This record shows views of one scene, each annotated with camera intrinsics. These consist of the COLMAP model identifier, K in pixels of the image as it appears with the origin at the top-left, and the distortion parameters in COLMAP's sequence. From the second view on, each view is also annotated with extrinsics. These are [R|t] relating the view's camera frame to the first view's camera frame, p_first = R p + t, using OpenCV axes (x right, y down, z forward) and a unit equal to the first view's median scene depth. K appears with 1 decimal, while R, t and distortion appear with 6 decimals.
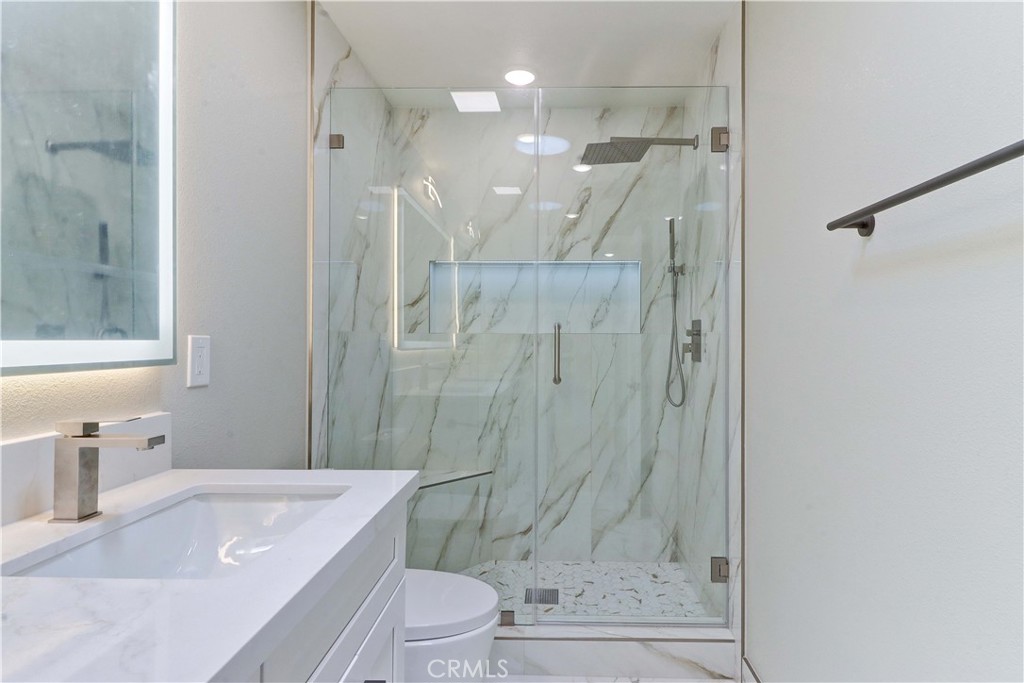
lens RADIAL K [[543.9, 0, 538.9], [0, 543.9, 335.6], [0, 0, 1]] dist [0.010328, -0.006692]
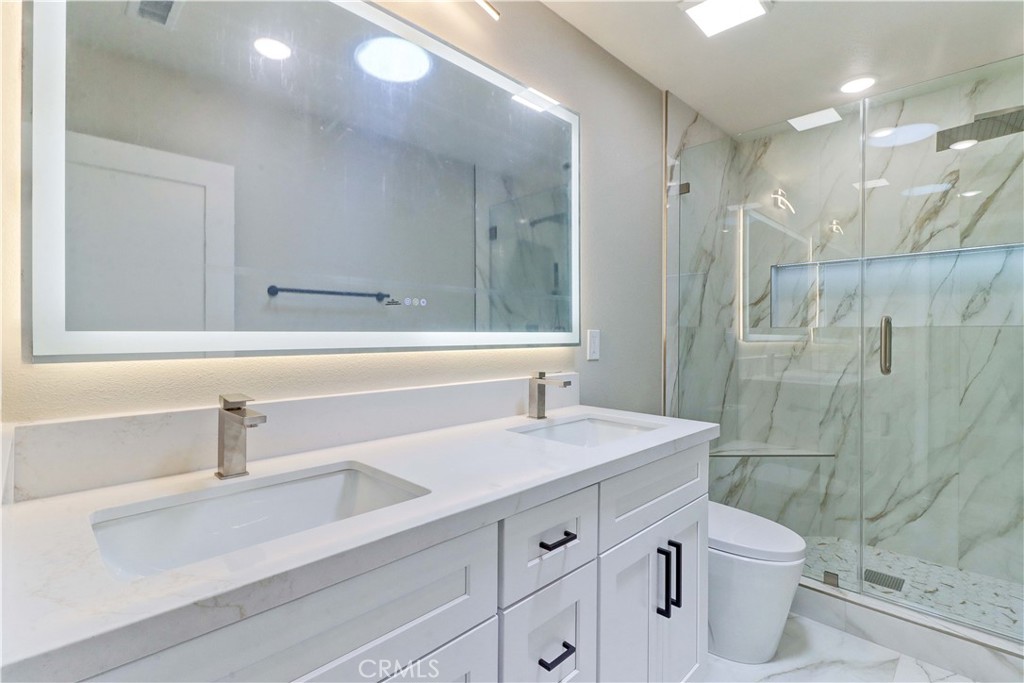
lens RADIAL K [[473.2, 0, 515.6], [0, 473.2, 336.3], [0, 0, 1]] dist [0.012078, -0.007657]
pose [[0.717074, 0.004245, -0.696985, 0.125375], [0.004641, 0.999930, 0.010864, 0.001022], [0.696982, -0.011025, 0.717004, -0.124478]]
